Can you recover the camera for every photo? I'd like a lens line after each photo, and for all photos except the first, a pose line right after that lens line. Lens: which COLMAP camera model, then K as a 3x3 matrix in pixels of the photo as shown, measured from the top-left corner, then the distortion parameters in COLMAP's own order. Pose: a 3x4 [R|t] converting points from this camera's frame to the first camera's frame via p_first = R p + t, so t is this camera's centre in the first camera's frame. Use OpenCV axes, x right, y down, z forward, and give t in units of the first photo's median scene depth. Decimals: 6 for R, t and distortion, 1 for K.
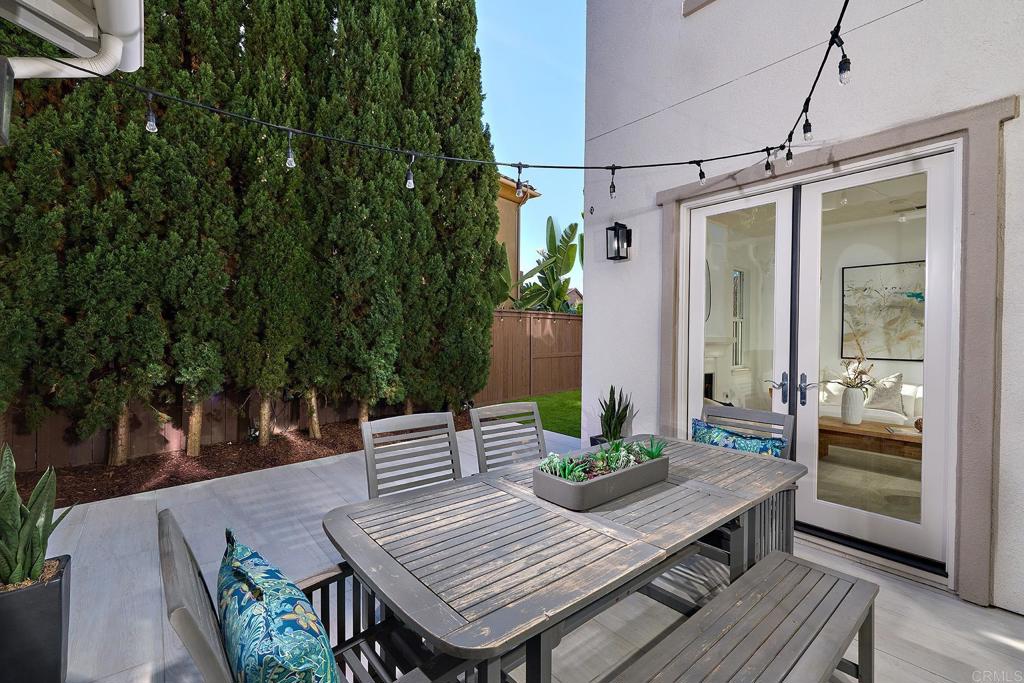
lens RADIAL K [[442.6, 0, 514.4], [0, 442.6, 339.4], [0, 0, 1]] dist [0.000523, -0.000102]
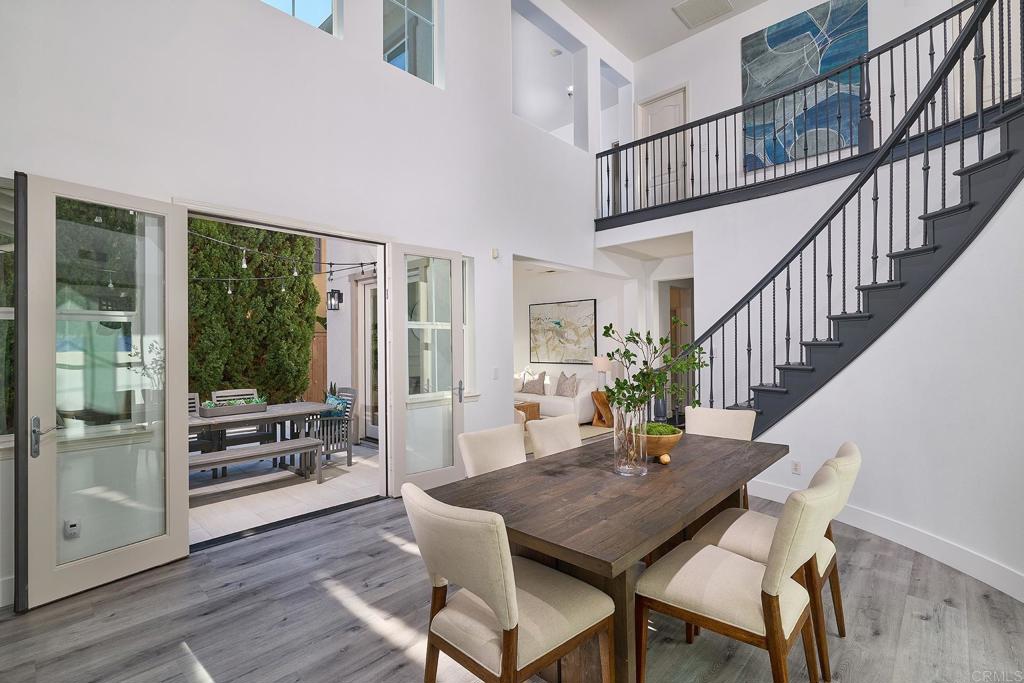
lens RADIAL K [[462.9, 0, 509.5], [0, 462.9, 339.5], [0, 0, 1]] dist [0.003958, 0.000435]
pose [[0.990767, -0.017521, 0.134437, 0.449339], [0.020119, 0.999636, -0.017992, -0.010864], [-0.134072, 0.020531, 0.990759, -0.623646]]
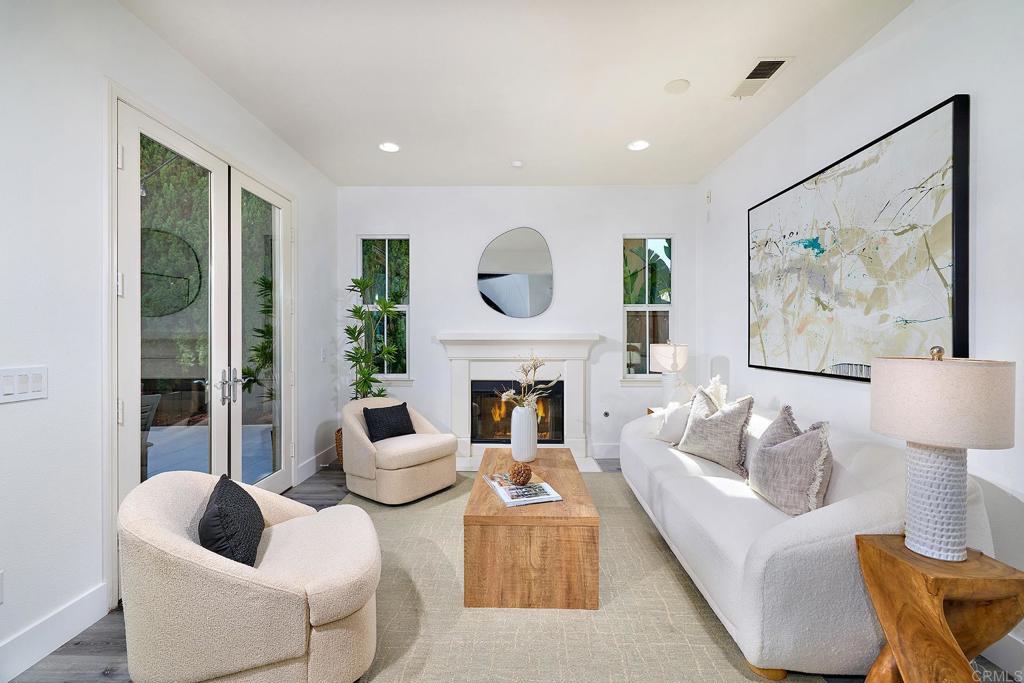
lens RADIAL K [[442.6, 0, 512.4], [0, 442.6, 335.9], [0, 0, 1]] dist [0.000523, -0.000102]
pose [[0.767581, -0.013202, -0.640817, 0.877777], [0.004107, 0.999869, -0.015679, 0.010547], [0.640939, 0.009403, 0.767534, 0.361972]]
